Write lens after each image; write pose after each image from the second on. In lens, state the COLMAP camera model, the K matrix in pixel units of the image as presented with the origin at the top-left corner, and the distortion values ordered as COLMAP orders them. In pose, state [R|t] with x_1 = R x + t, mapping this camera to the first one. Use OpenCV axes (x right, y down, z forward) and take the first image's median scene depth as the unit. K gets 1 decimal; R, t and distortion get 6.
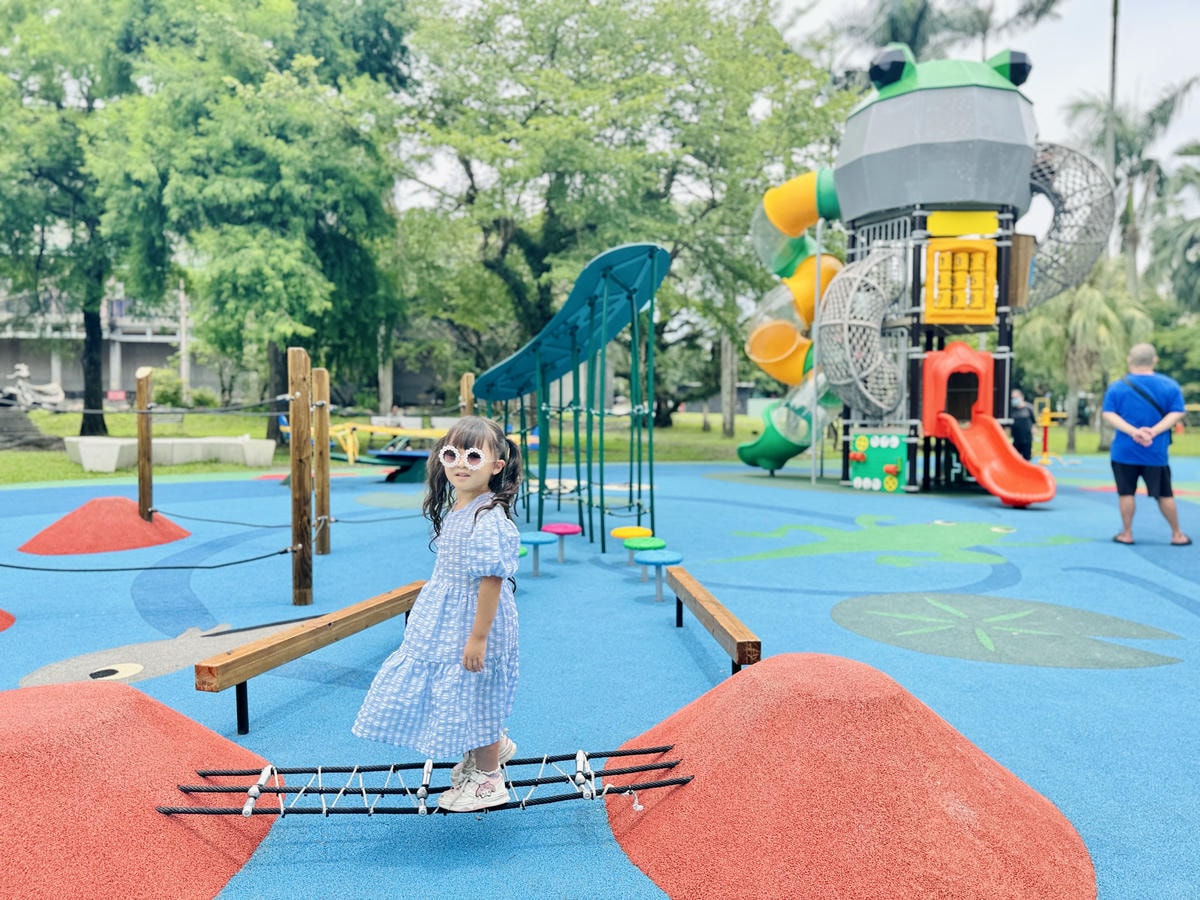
lens RADIAL K [[812.2, 0, 559.2], [0, 812.2, 434.6], [0, 0, 1]] dist [0.022556, -0.021532]
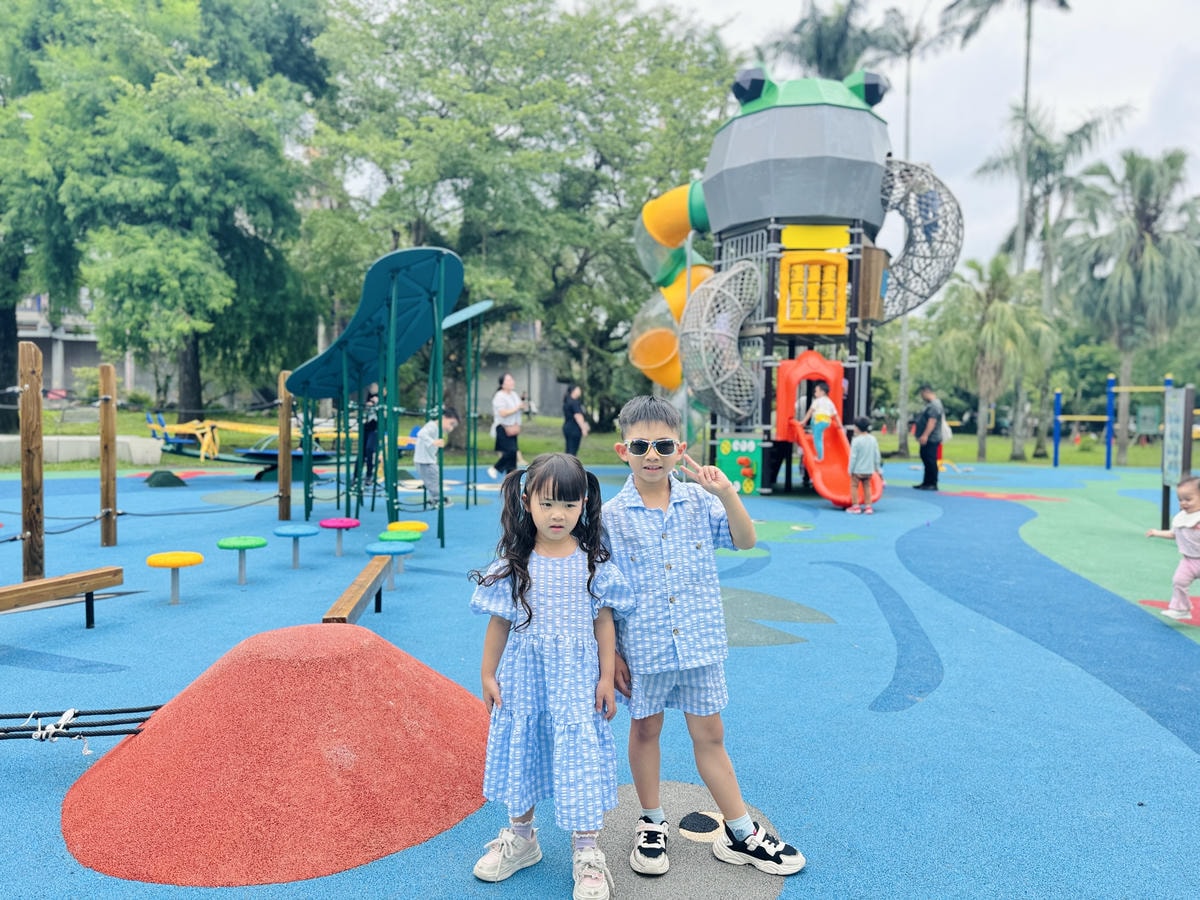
lens RADIAL K [[812.2, 0, 592.8], [0, 812.2, 446.1], [0, 0, 1]] dist [0.022556, -0.021532]
pose [[0.999469, 0.011017, 0.030673, 0.143751], [-0.011200, 0.999921, 0.005788, 0.004023], [-0.030607, -0.006128, 0.999513, -0.025081]]
